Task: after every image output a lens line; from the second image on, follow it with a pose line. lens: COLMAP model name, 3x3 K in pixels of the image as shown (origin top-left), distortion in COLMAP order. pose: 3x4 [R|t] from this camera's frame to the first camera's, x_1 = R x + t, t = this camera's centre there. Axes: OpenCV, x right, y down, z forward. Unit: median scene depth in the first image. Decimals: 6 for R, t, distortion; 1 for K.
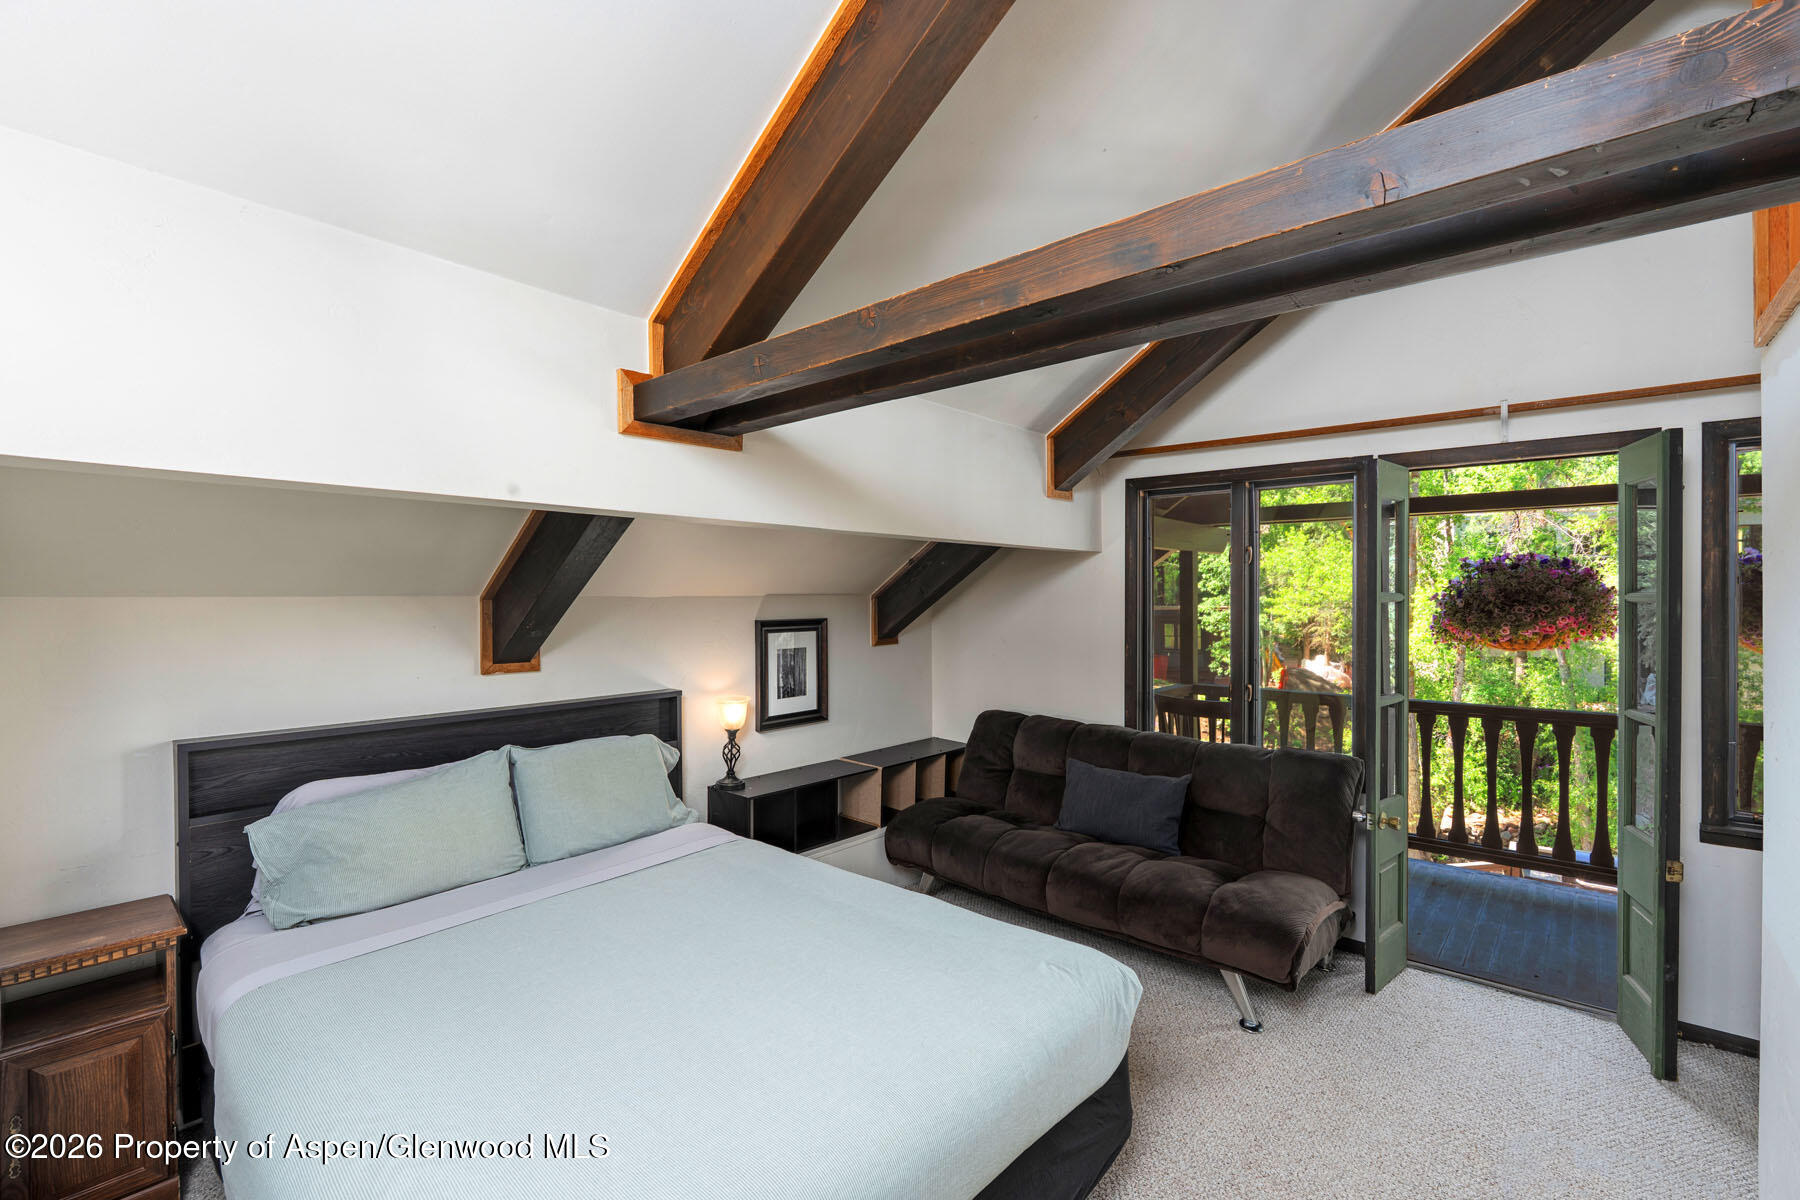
lens RADIAL K [[805.9, 0, 901.3], [0, 805.9, 603.1], [0, 0, 1]] dist [0.000551, -0.000348]
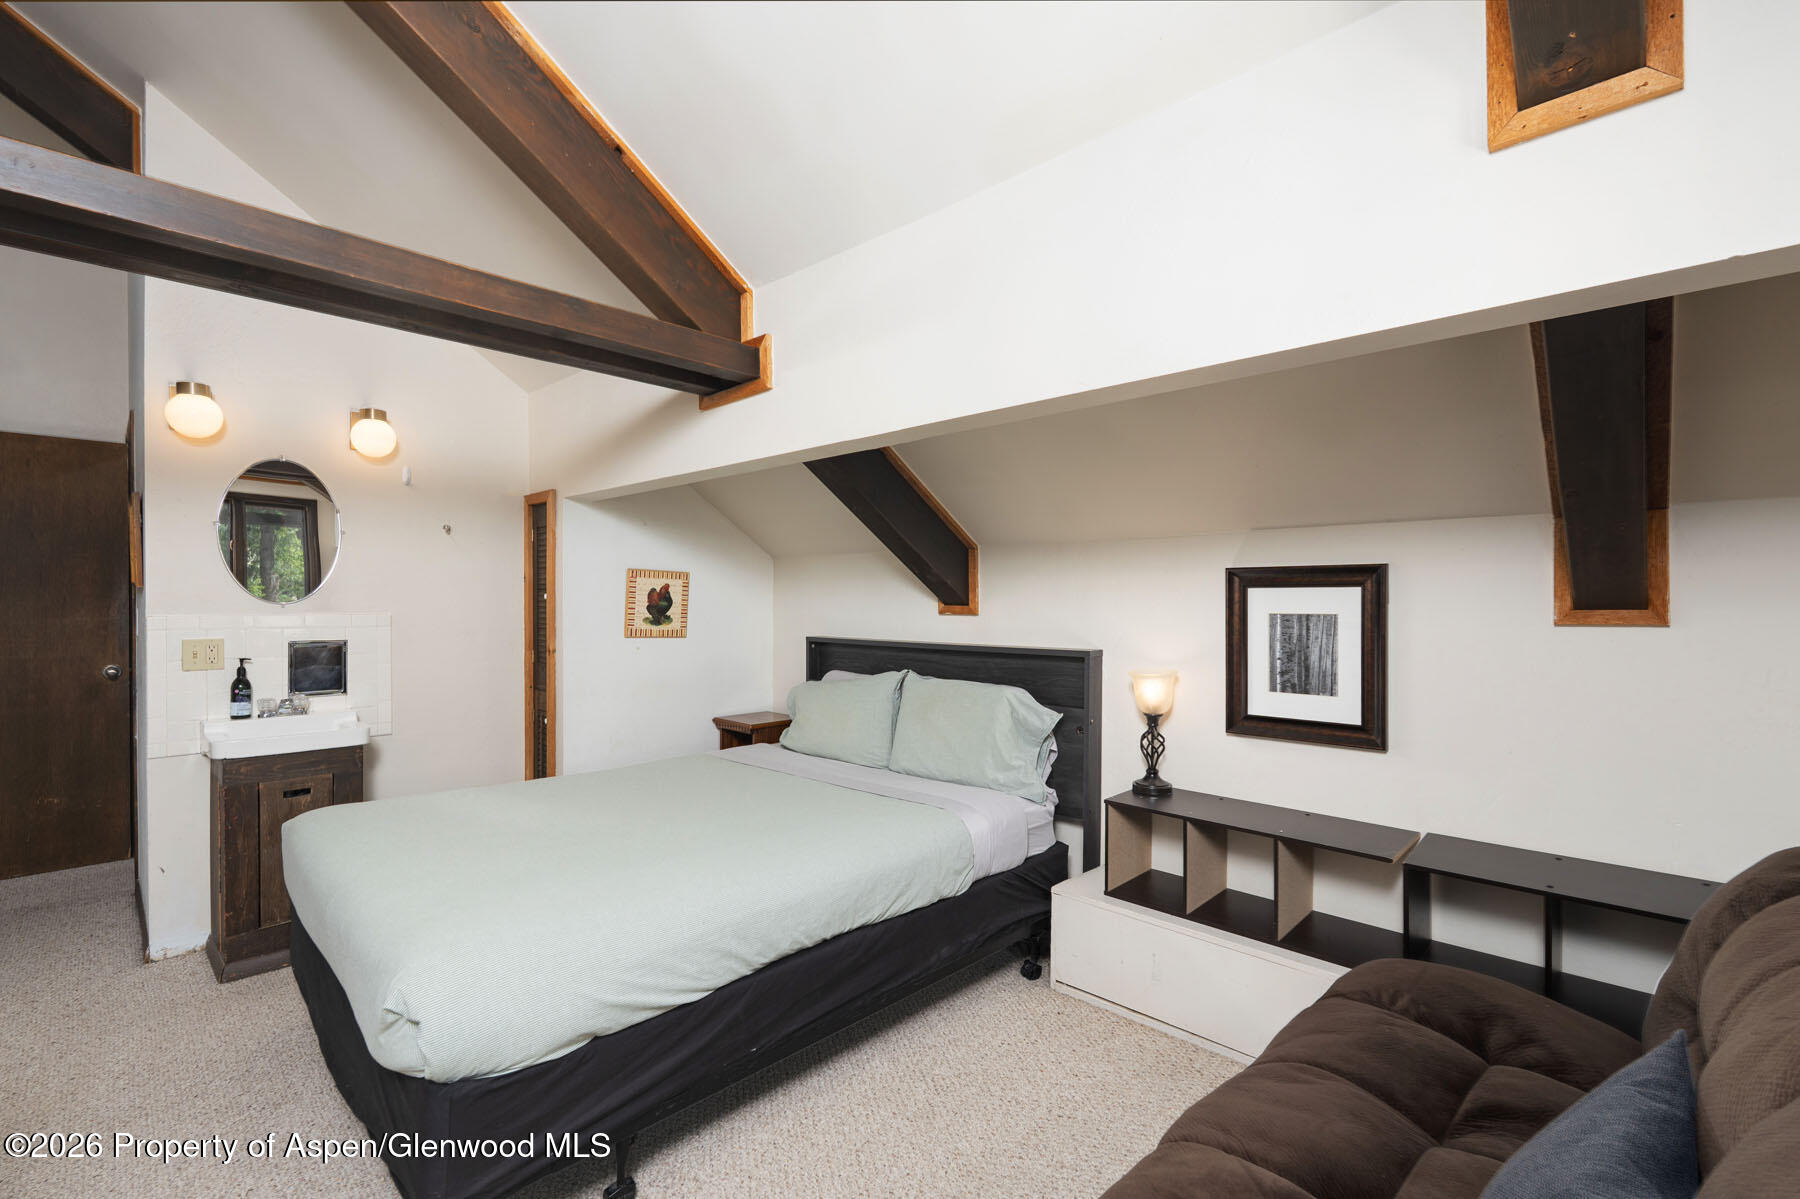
lens RADIAL K [[805.9, 0, 903.9], [0, 805.9, 591.4], [0, 0, 1]] dist [0.000551, -0.000348]
pose [[-0.058060, 0.002603, -0.998310, 0.495366], [-0.001098, 0.999996, 0.002671, 0.037673], [0.998313, 0.001252, -0.058057, 0.735730]]
